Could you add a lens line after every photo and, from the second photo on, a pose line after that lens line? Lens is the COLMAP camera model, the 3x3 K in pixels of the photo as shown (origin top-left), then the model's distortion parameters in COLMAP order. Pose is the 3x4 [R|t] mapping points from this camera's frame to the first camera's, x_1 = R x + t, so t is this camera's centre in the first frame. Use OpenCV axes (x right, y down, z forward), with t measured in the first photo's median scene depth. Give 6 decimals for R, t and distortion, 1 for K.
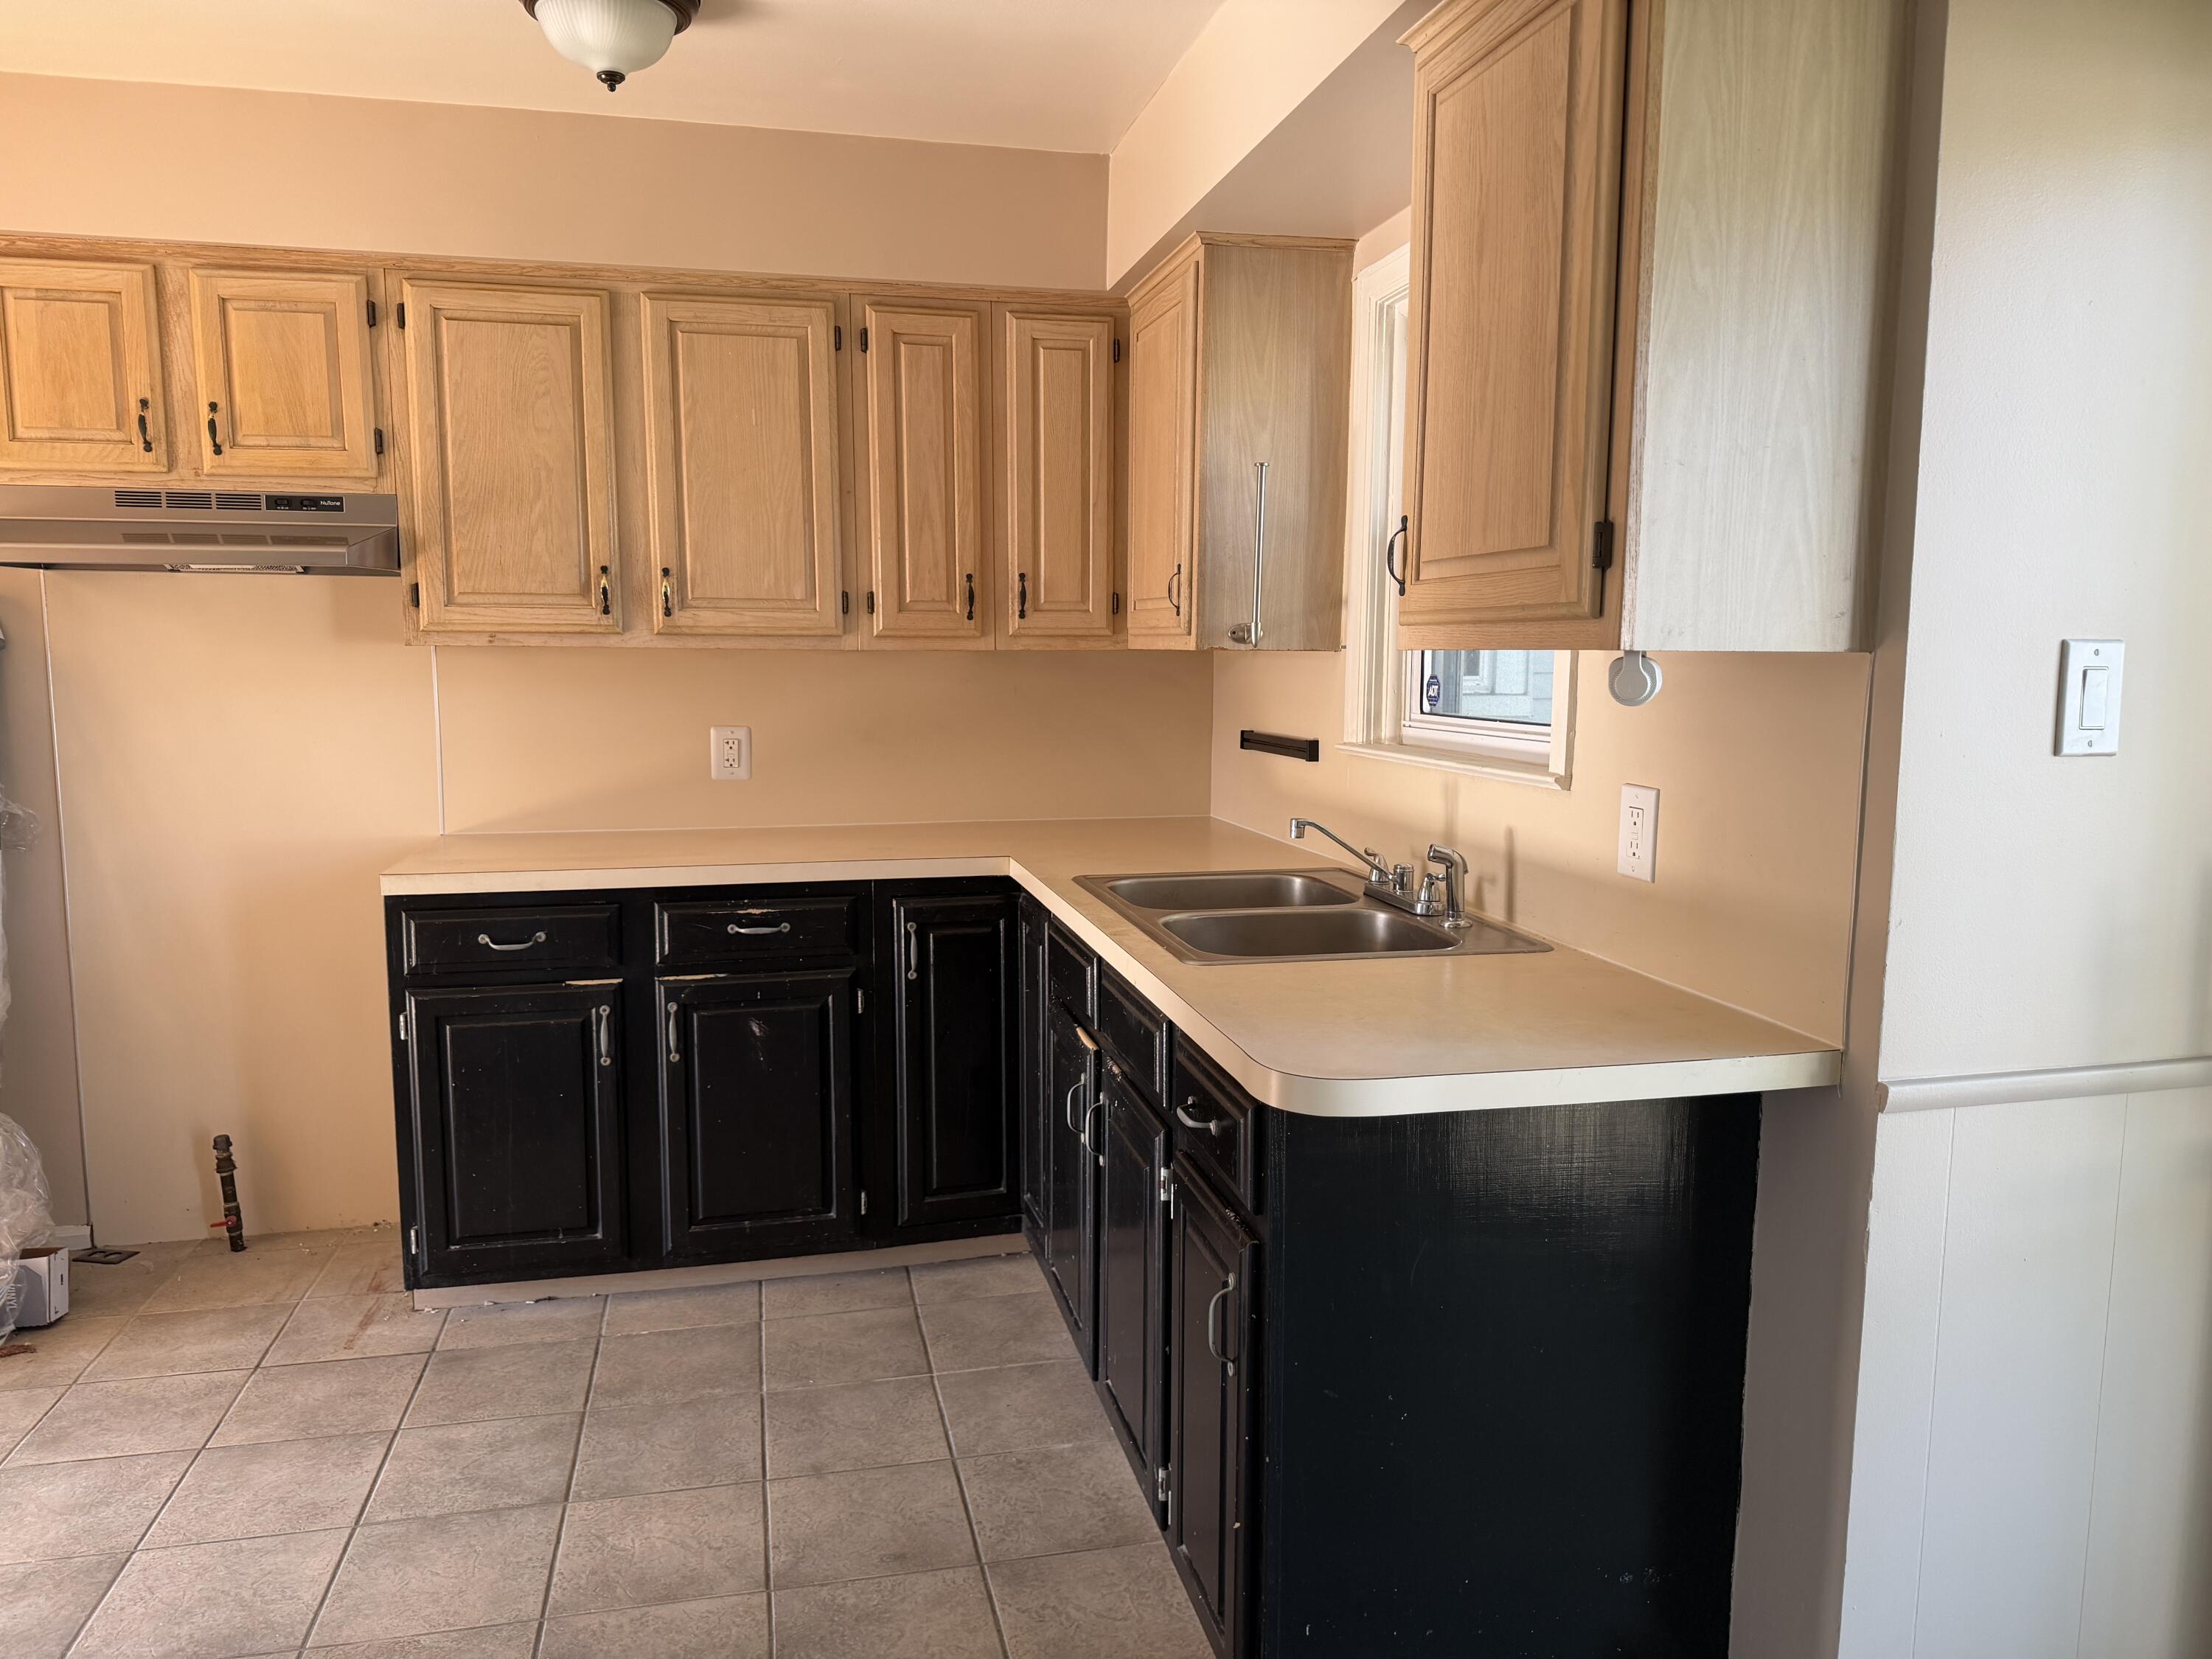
lens RADIAL K [[1544.8, 0, 1106.0], [0, 1544.8, 829.5], [0, 0, 1]] dist [0.059478, -0.067363]
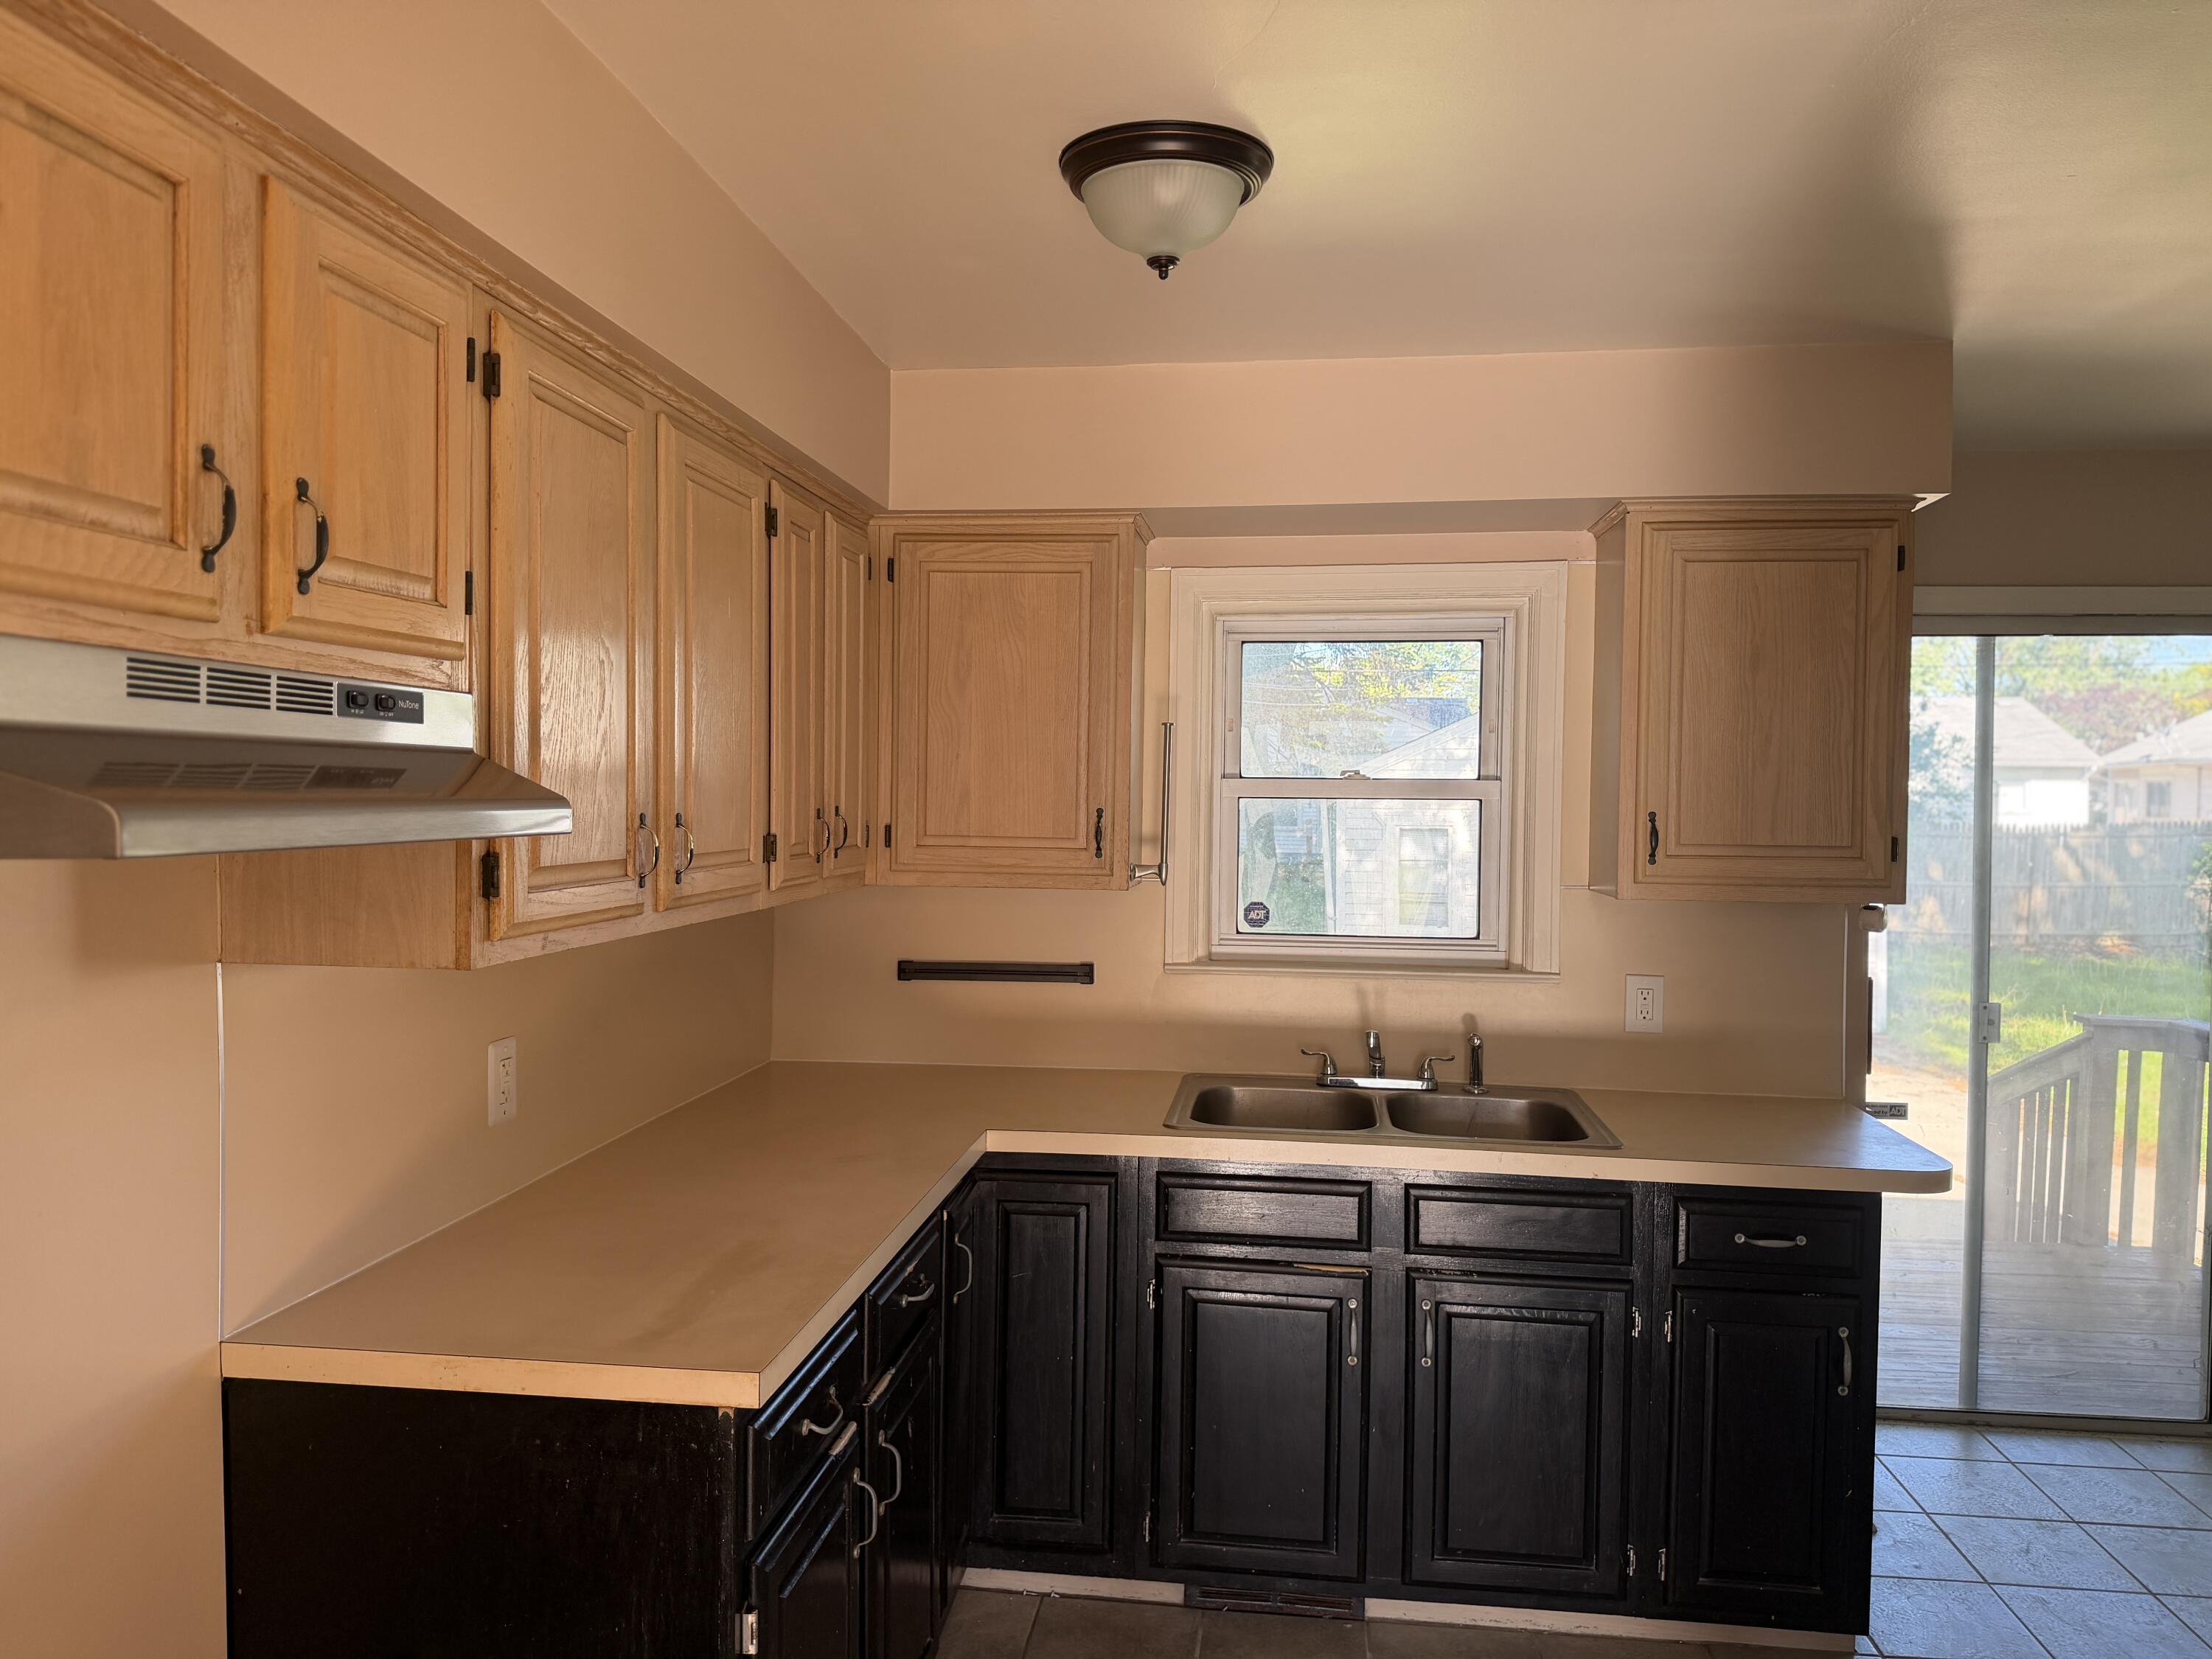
lens RADIAL K [[1544.8, 0, 1106.0], [0, 1544.8, 829.5], [0, 0, 1]] dist [0.059478, -0.067363]
pose [[0.344988, -0.023211, 0.938320, -0.898775], [0.100039, 0.994909, -0.012170, -0.141161], [-0.933261, 0.098067, 0.345554, 0.625377]]
